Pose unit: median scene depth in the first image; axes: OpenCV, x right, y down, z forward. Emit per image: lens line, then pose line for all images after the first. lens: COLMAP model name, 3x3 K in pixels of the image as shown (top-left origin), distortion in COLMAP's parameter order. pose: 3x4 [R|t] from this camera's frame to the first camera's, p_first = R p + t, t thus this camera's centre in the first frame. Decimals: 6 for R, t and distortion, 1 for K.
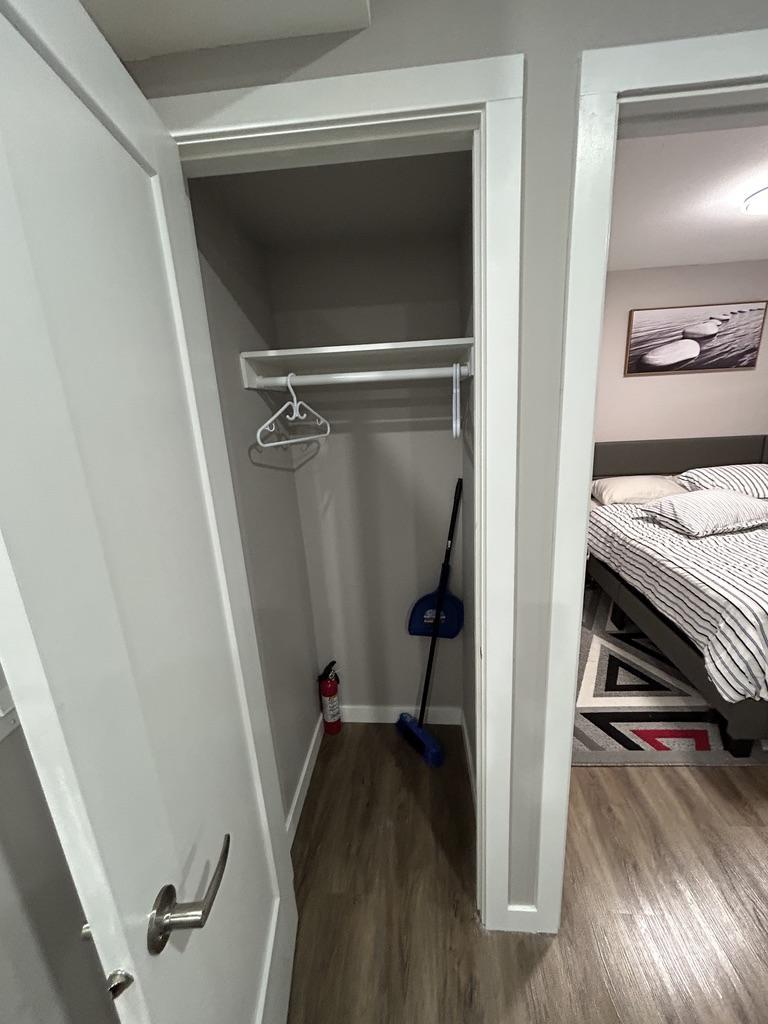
lens RADIAL K [[414.4, 0, 385.1], [0, 414.4, 513.3], [0, 0, 1]] dist [-0.003234, 0.000257]
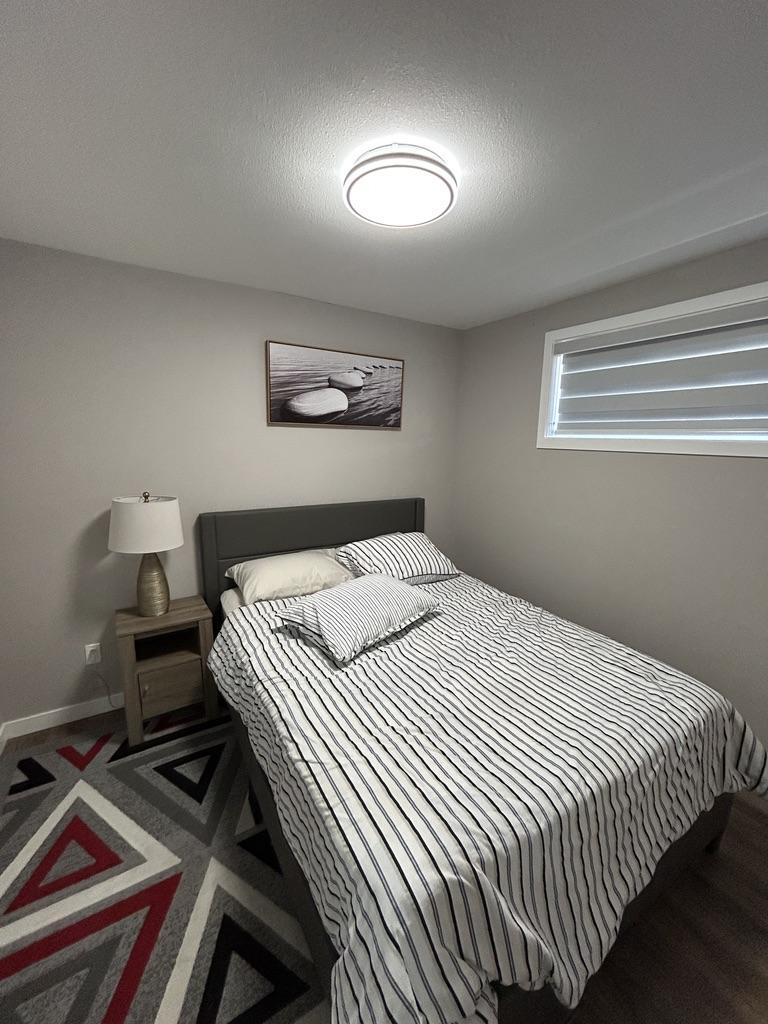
lens RADIAL K [[414.4, 0, 386.8], [0, 414.4, 509.4], [0, 0, 1]] dist [-0.003234, 0.000257]
pose [[0.806735, -0.027619, 0.590268, 0.316760], [0.085845, 0.993788, -0.070827, -0.108260], [-0.584645, 0.107810, 0.804094, 0.288520]]
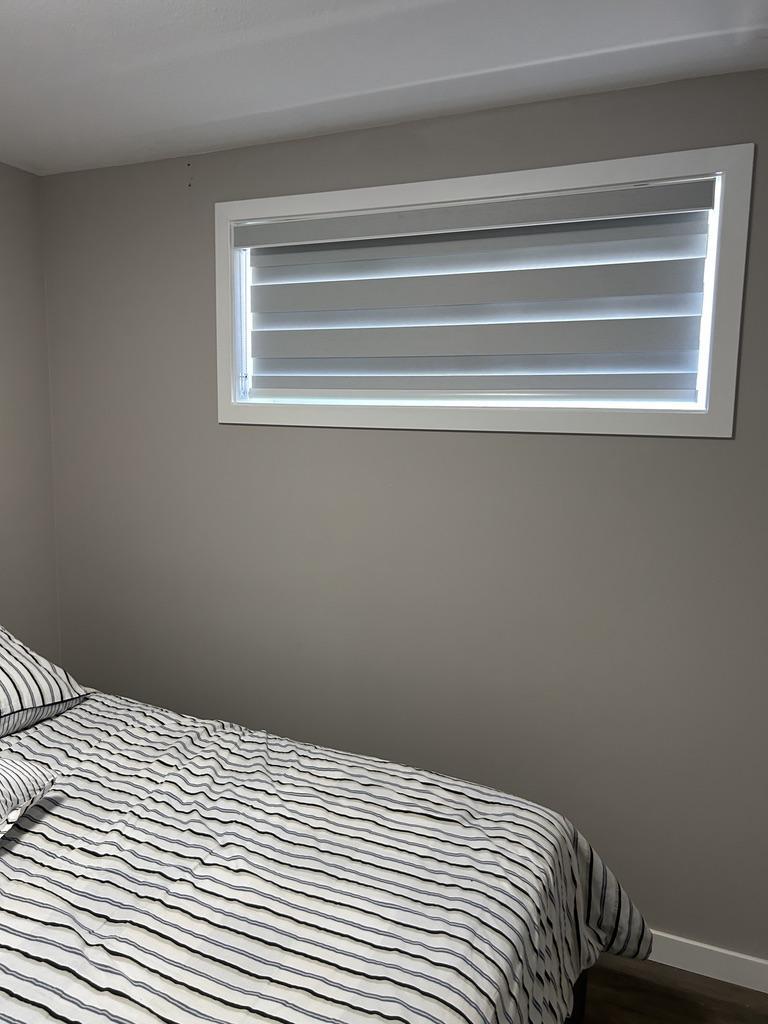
lens RADIAL K [[772.7, 0, 378.0], [0, 772.7, 512.6], [0, 0, 1]] dist [0.035069, -0.026172]
pose [[0.347019, -0.059077, 0.935996, 0.347158], [0.203435, 0.978994, -0.013632, -0.126611], [-0.915528, 0.195145, 0.351748, 0.347725]]
